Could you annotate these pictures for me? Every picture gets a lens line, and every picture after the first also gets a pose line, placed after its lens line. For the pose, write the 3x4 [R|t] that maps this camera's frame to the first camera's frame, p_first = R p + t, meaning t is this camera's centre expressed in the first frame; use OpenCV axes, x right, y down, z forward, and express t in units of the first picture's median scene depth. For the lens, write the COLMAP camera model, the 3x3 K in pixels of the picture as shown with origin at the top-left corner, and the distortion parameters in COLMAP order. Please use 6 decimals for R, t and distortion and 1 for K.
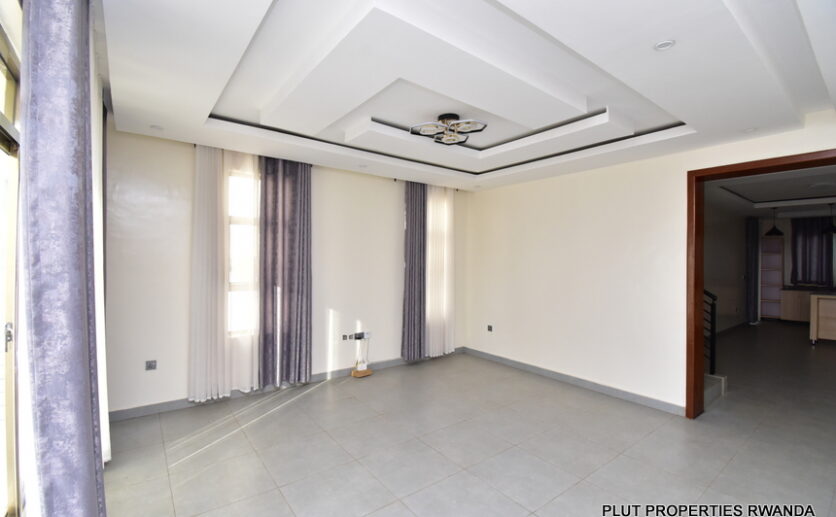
lens RADIAL K [[371.4, 0, 423.1], [0, 371.4, 261.9], [0, 0, 1]] dist [-0.003996, -0.002996]
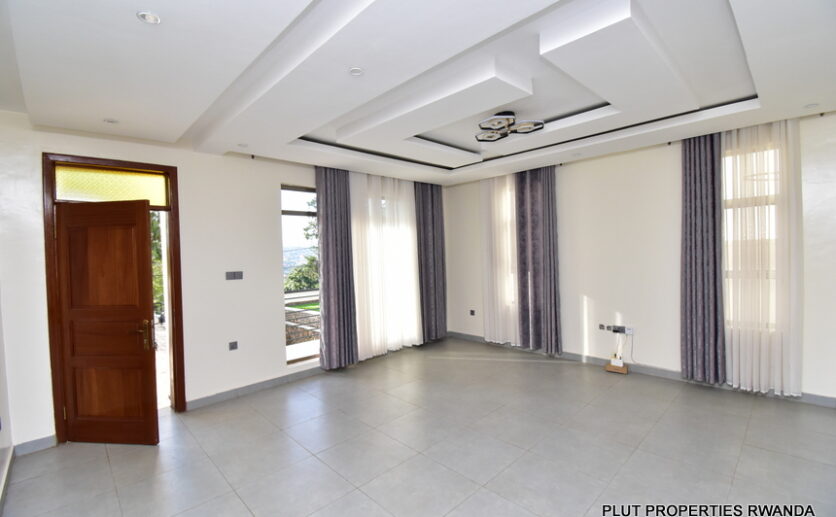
lens RADIAL K [[371.4, 0, 413.1], [0, 371.4, 256.1], [0, 0, 1]] dist [-0.003996, -0.002996]
pose [[0.097147, 0.001131, -0.995269, 0.714946], [0.022275, 0.999746, 0.003310, 0.002174], [0.995021, -0.022491, 0.097097, 0.412240]]
